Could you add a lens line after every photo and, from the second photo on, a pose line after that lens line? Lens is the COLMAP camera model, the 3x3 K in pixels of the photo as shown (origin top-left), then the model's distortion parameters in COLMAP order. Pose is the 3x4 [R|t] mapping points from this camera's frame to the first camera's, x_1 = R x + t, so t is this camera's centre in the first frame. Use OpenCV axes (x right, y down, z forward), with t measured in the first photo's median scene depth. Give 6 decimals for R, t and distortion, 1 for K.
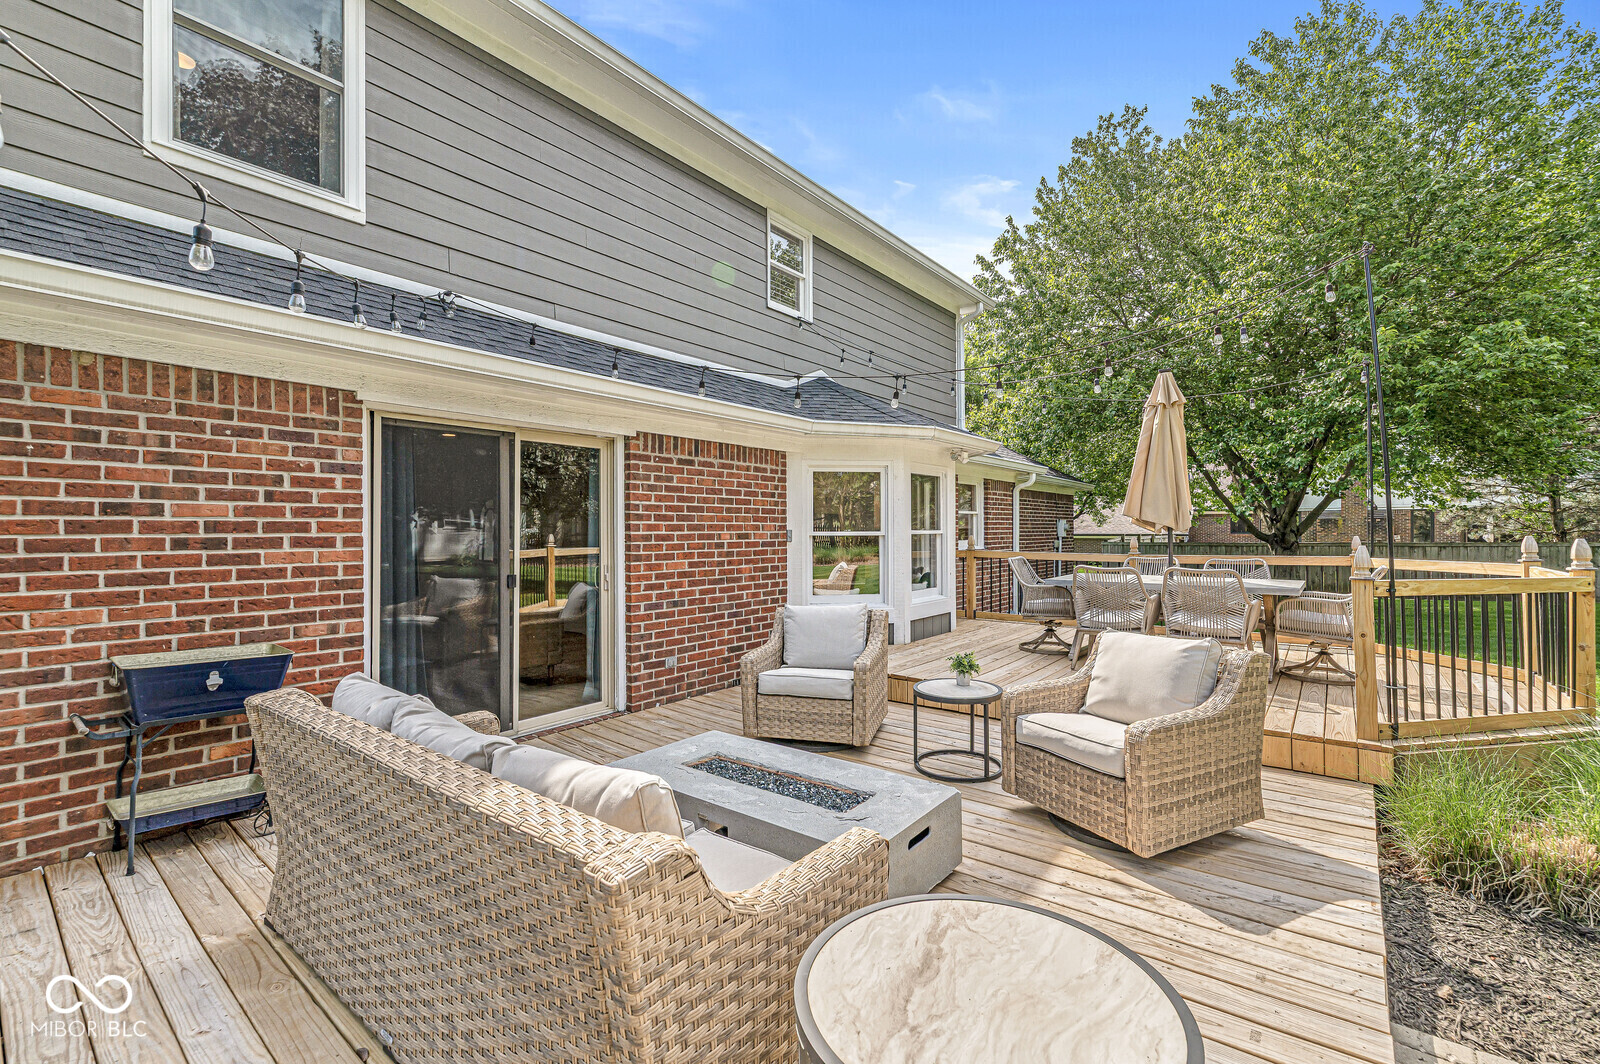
lens RADIAL K [[687.4, 0, 800.0], [0, 687.4, 532.0], [0, 0, 1]] dist [-0.000438, 0.000049]
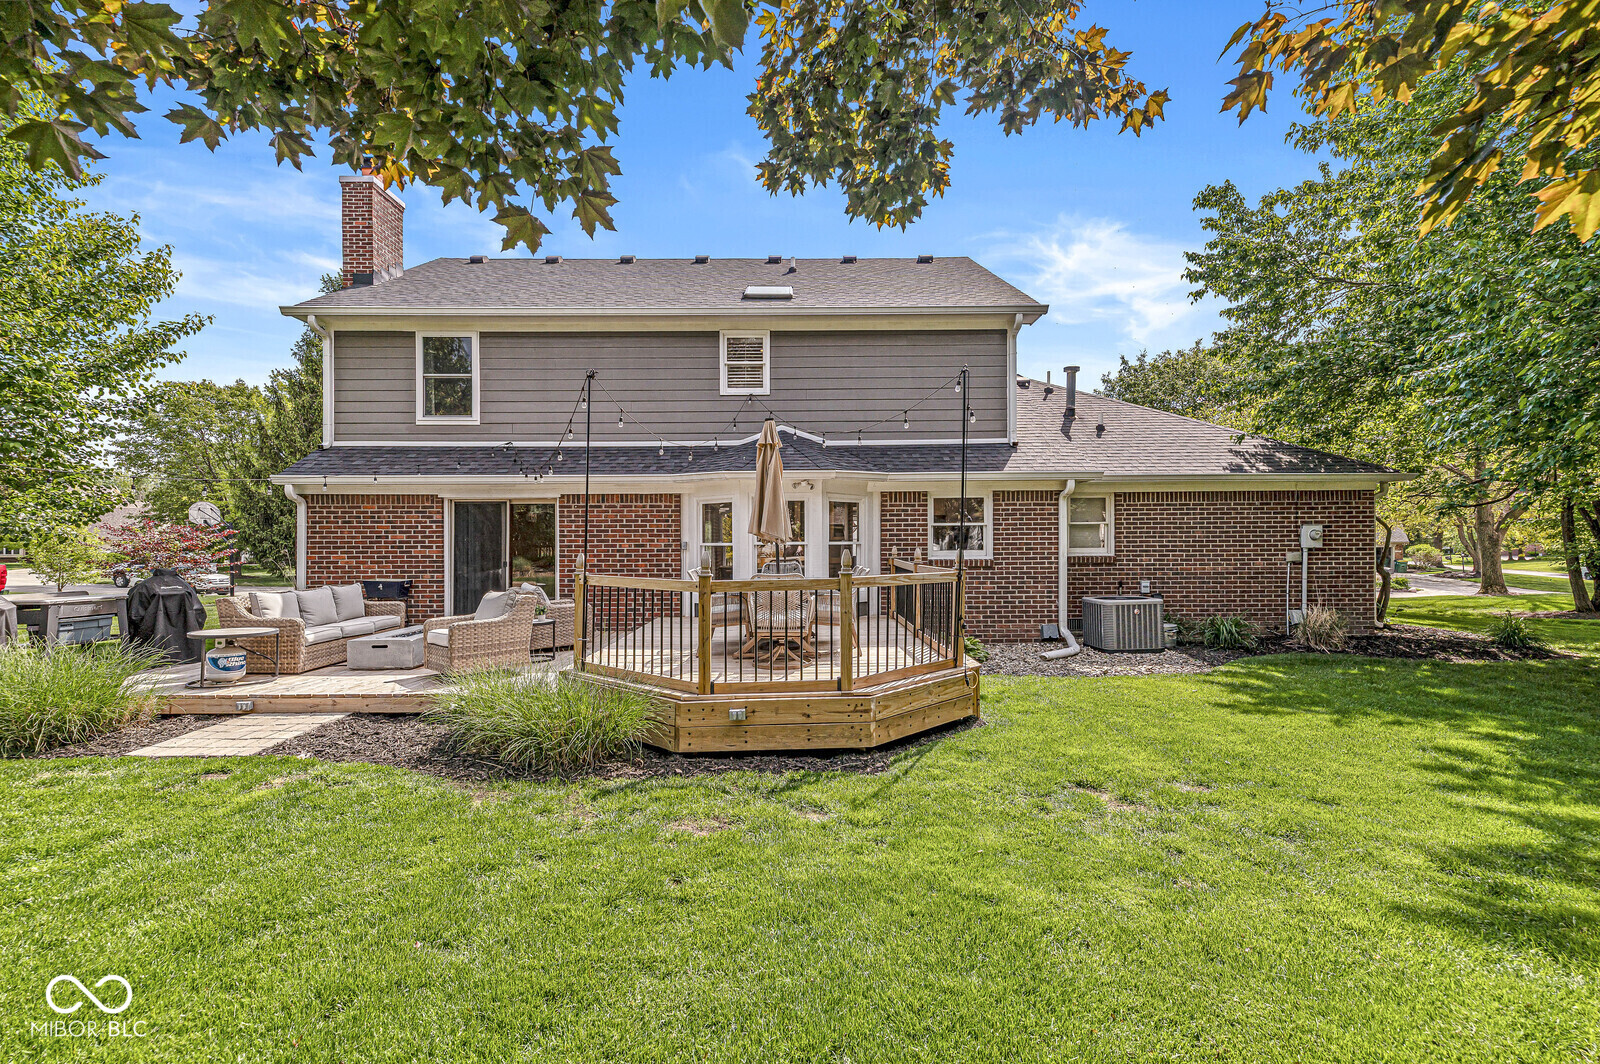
lens RADIAL K [[687.4, 0, 800.0], [0, 687.4, 532.0], [0, 0, 1]] dist [-0.000438, 0.000049]
pose [[0.620726, -0.006331, -0.784002, 1.580616], [0.000504, 0.999970, -0.007676, -0.016159], [0.784027, 0.004369, 0.620711, 0.250803]]
